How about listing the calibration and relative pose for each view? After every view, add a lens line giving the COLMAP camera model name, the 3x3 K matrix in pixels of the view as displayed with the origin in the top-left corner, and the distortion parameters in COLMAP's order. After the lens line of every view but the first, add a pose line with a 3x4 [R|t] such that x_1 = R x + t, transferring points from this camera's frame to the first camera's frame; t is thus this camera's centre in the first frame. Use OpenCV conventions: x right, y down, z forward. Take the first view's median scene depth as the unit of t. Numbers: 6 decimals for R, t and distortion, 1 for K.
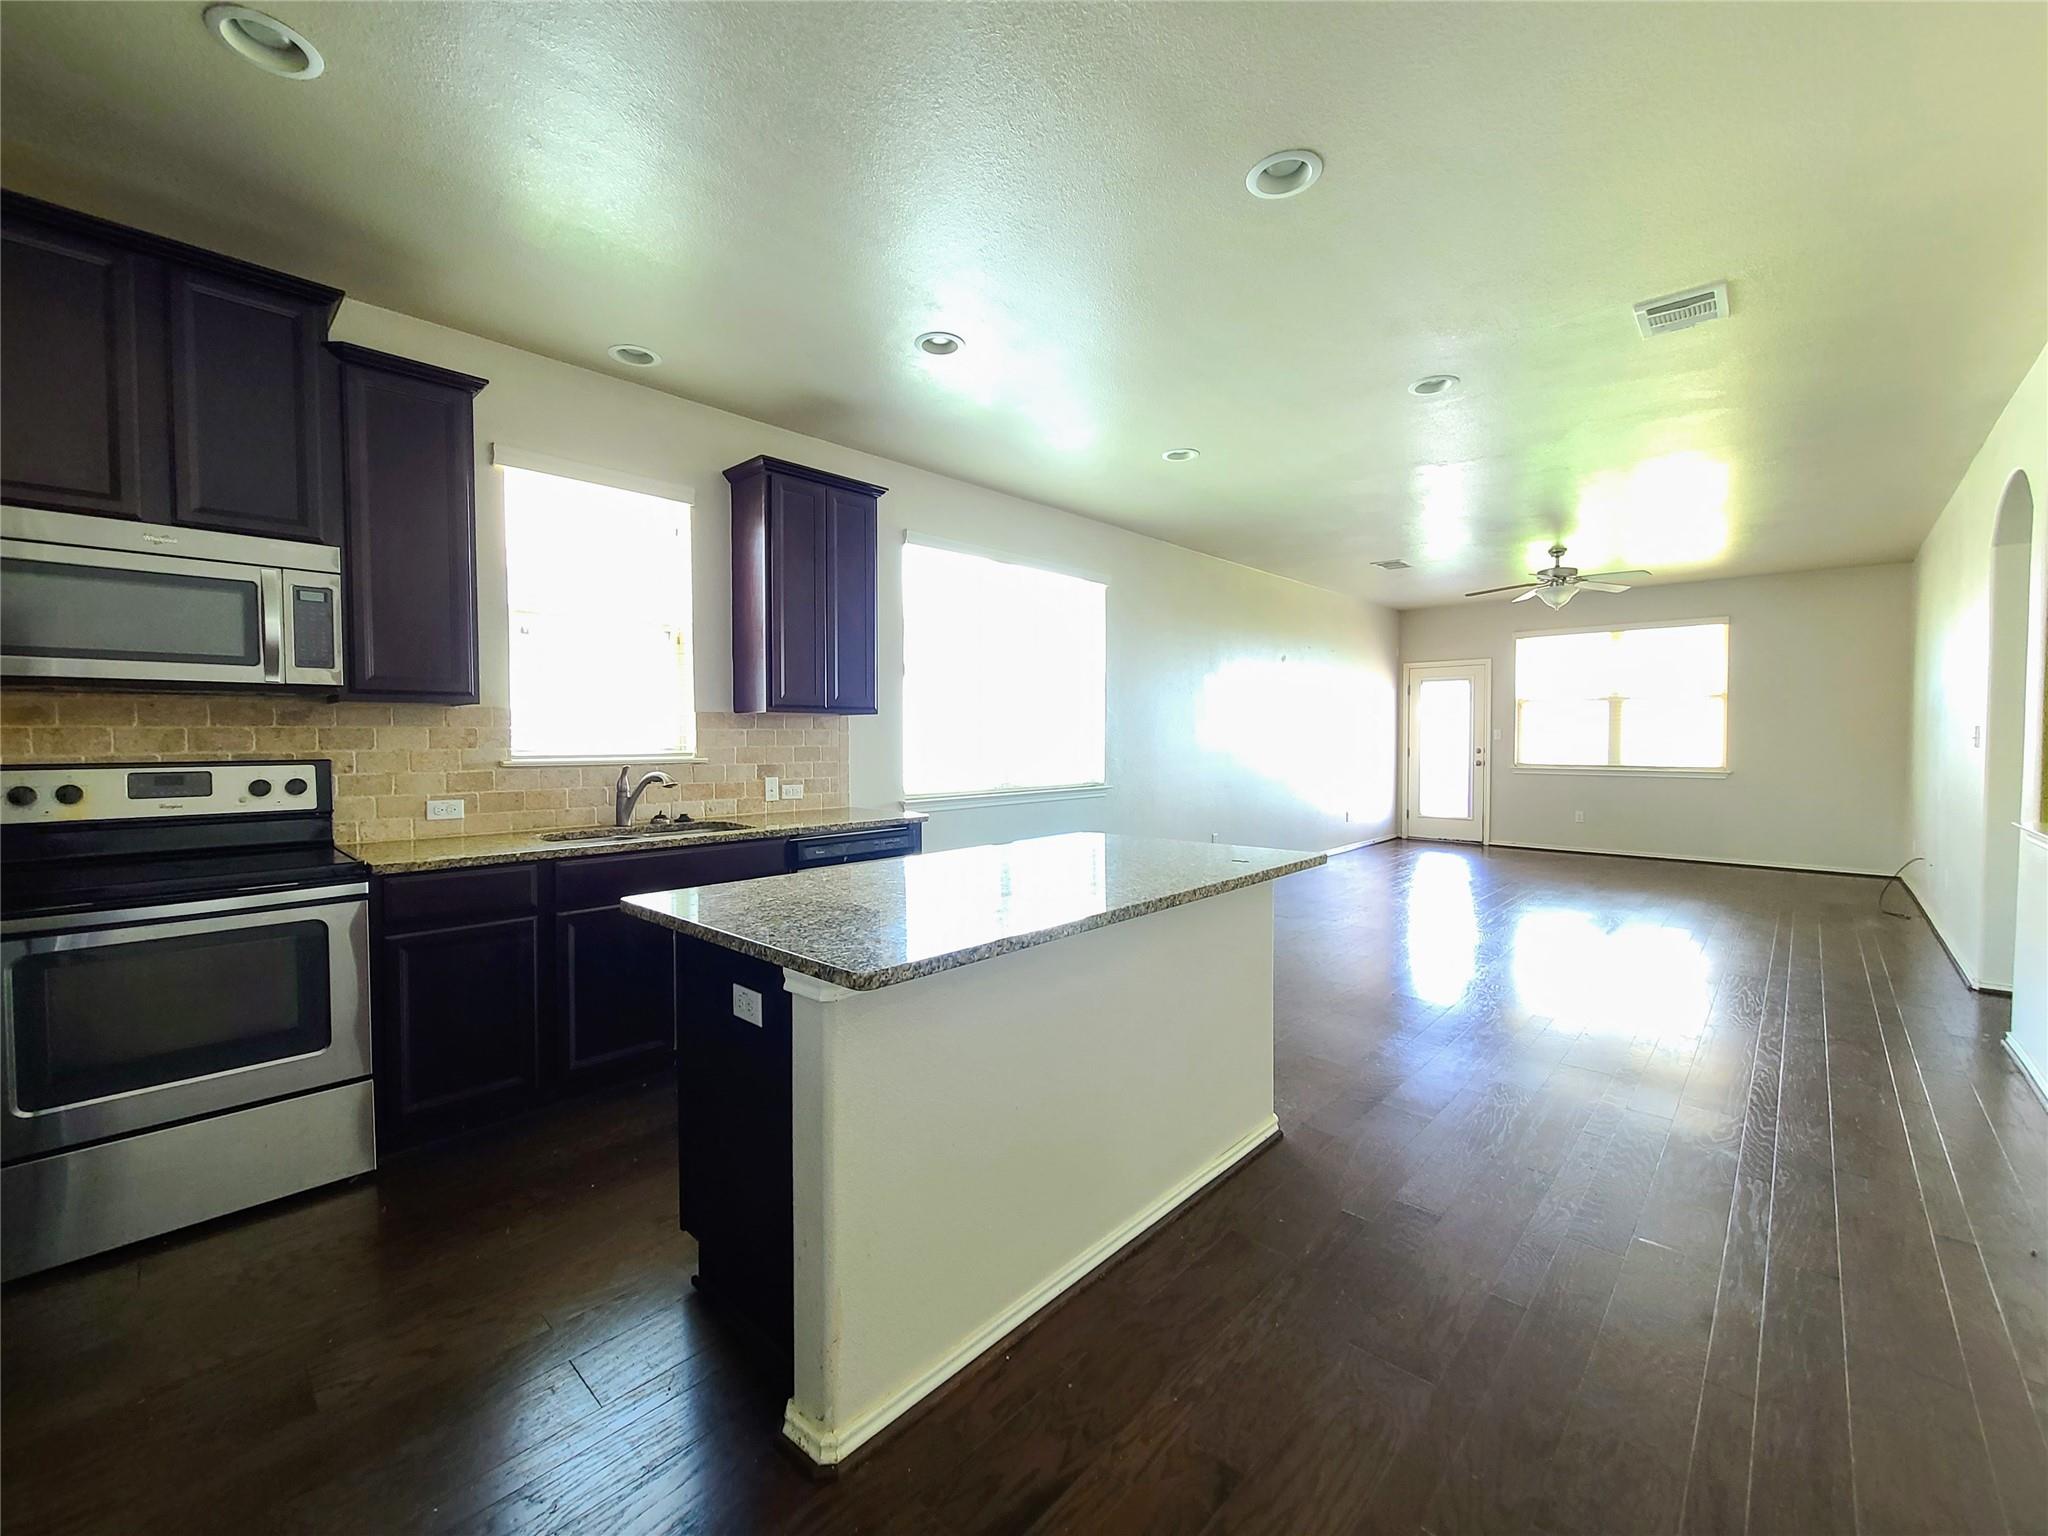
lens RADIAL K [[834.5, 0, 1015.6], [0, 834.5, 760.2], [0, 0, 1]] dist [0.001446, 0.000111]
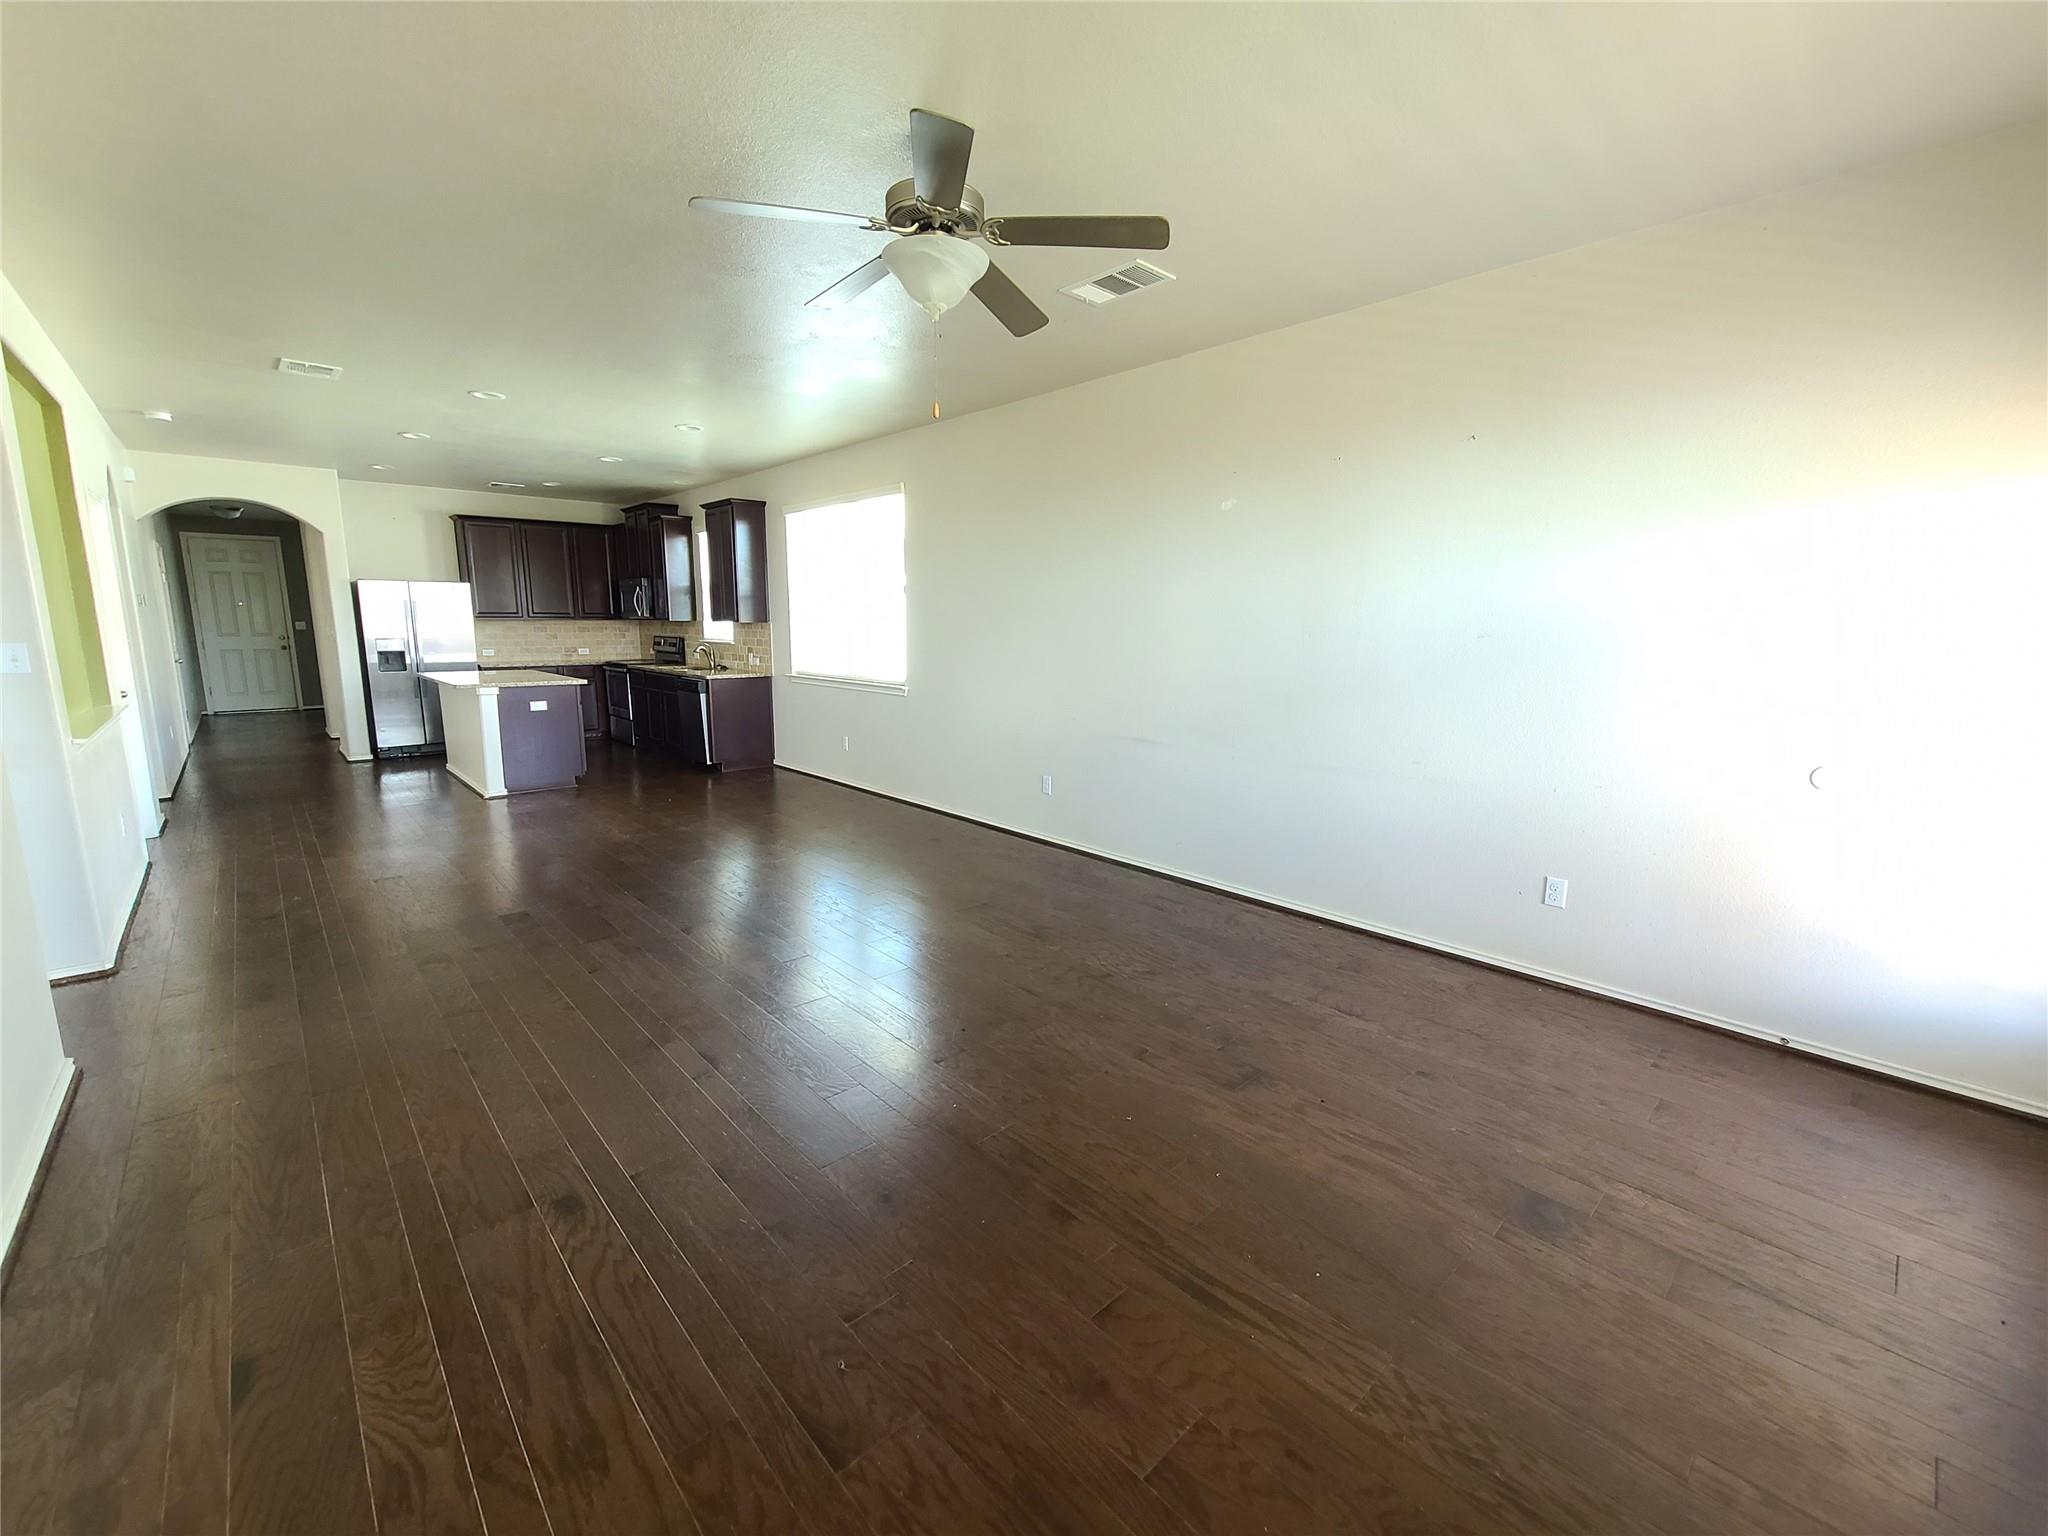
lens RADIAL K [[834.5, 0, 1015.6], [0, 834.5, 760.2], [0, 0, 1]] dist [0.001446, 0.000111]
pose [[-0.072010, 0.165849, -0.983519, 1.834478], [-0.039542, 0.984829, 0.168965, -0.099702], [0.996620, 0.051057, -0.064359, 1.899763]]
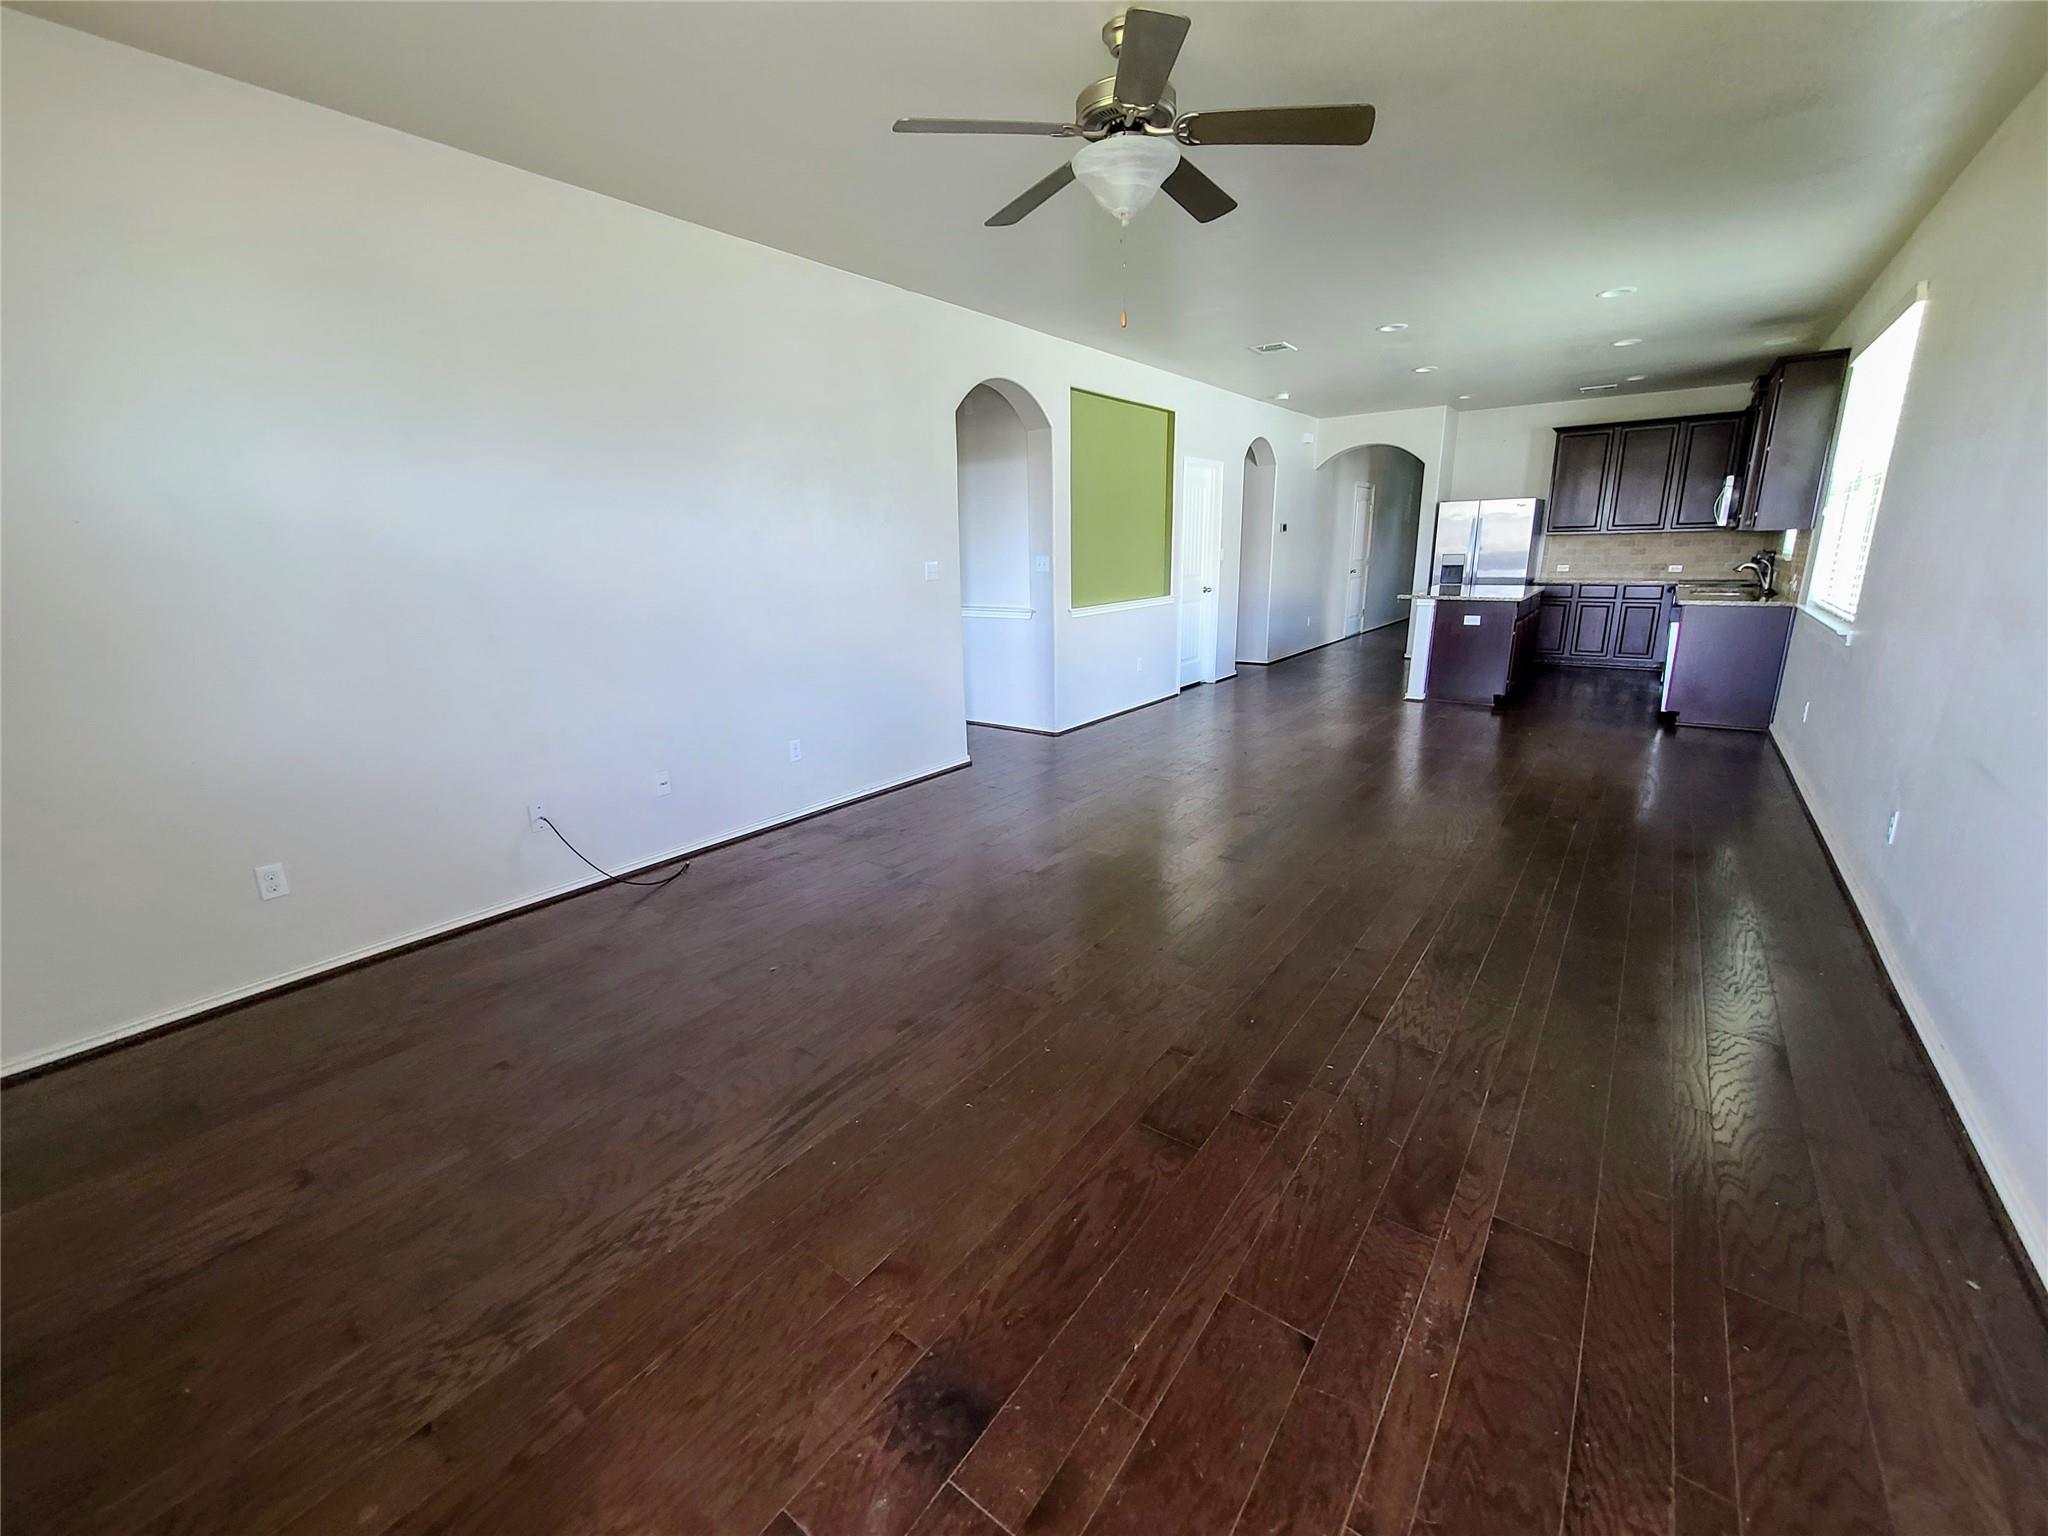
lens RADIAL K [[834.5, 0, 1015.6], [0, 834.5, 760.2], [0, 0, 1]] dist [0.001446, 0.000111]
pose [[-0.993450, 0.048842, -0.103304, 1.330313], [0.018046, 0.959761, 0.280237, -0.109181], [0.112834, 0.276537, -0.954356, 2.485179]]
